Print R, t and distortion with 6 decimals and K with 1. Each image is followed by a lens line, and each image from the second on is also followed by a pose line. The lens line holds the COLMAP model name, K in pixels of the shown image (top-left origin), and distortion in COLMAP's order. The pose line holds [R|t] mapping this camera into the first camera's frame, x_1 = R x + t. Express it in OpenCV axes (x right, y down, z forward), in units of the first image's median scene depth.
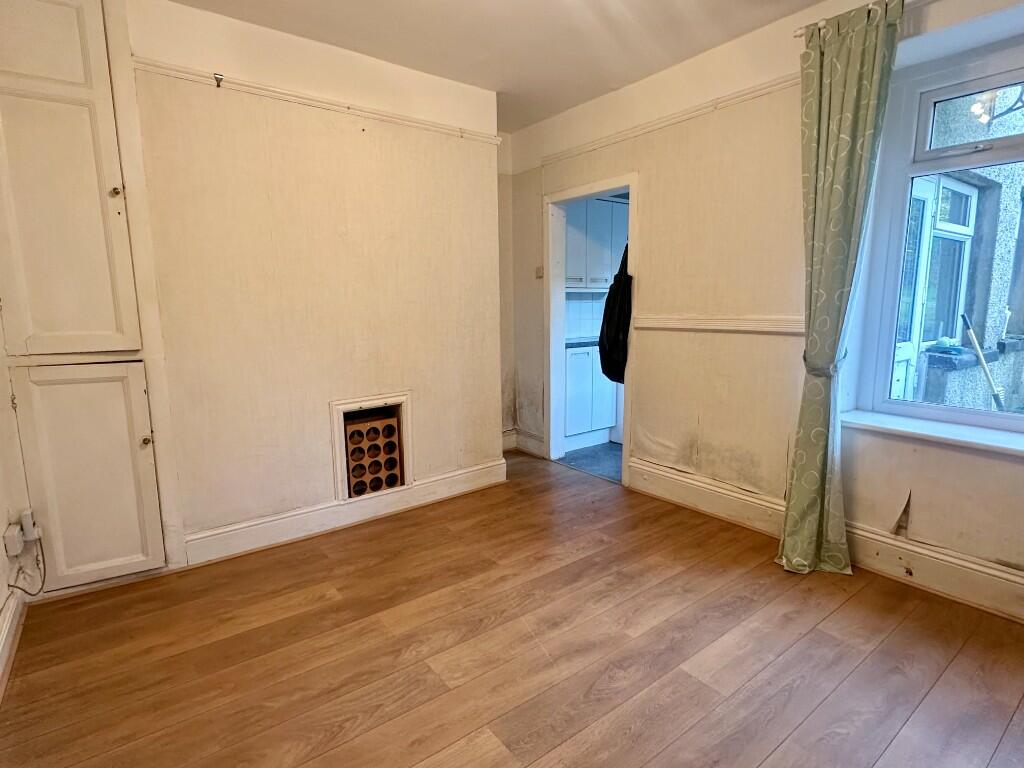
lens RADIAL K [[543.9, 0, 510.1], [0, 543.9, 383.1], [0, 0, 1]] dist [0.002014, 0.000024]
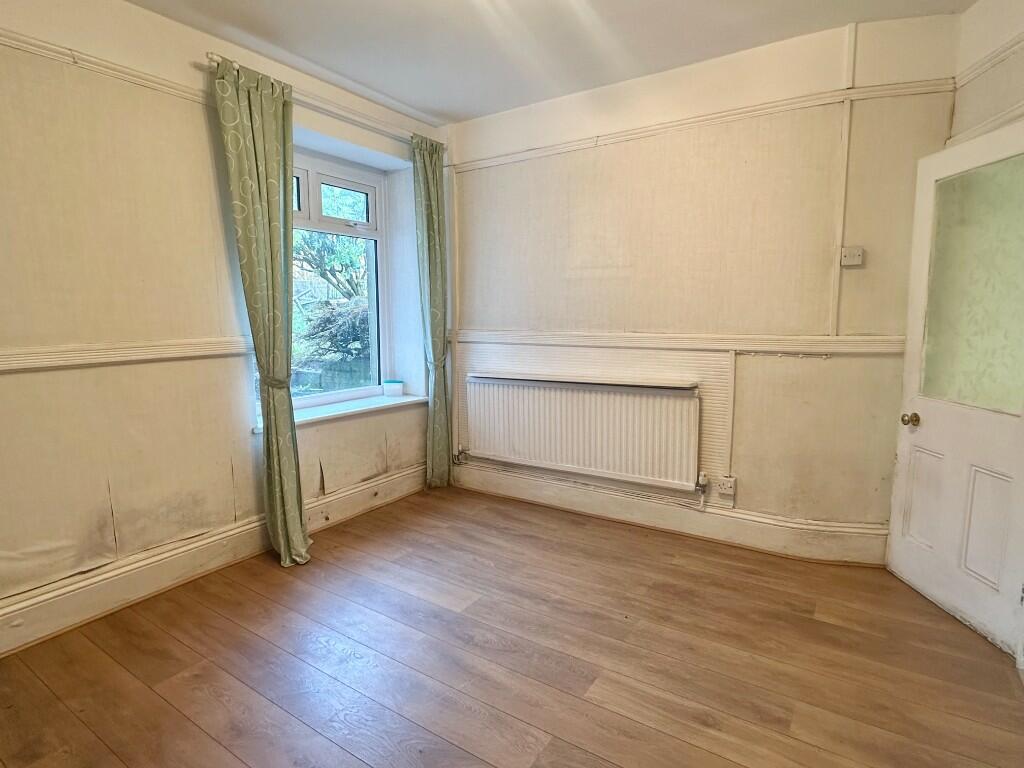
lens RADIAL K [[543.9, 0, 511.6], [0, 543.9, 386.7], [0, 0, 1]] dist [0.002014, 0.000024]
pose [[-0.322797, -0.117555, 0.939139, -0.531581], [0.153007, 0.972724, 0.174350, -0.114163], [-0.934019, 0.199974, -0.296006, 0.730881]]
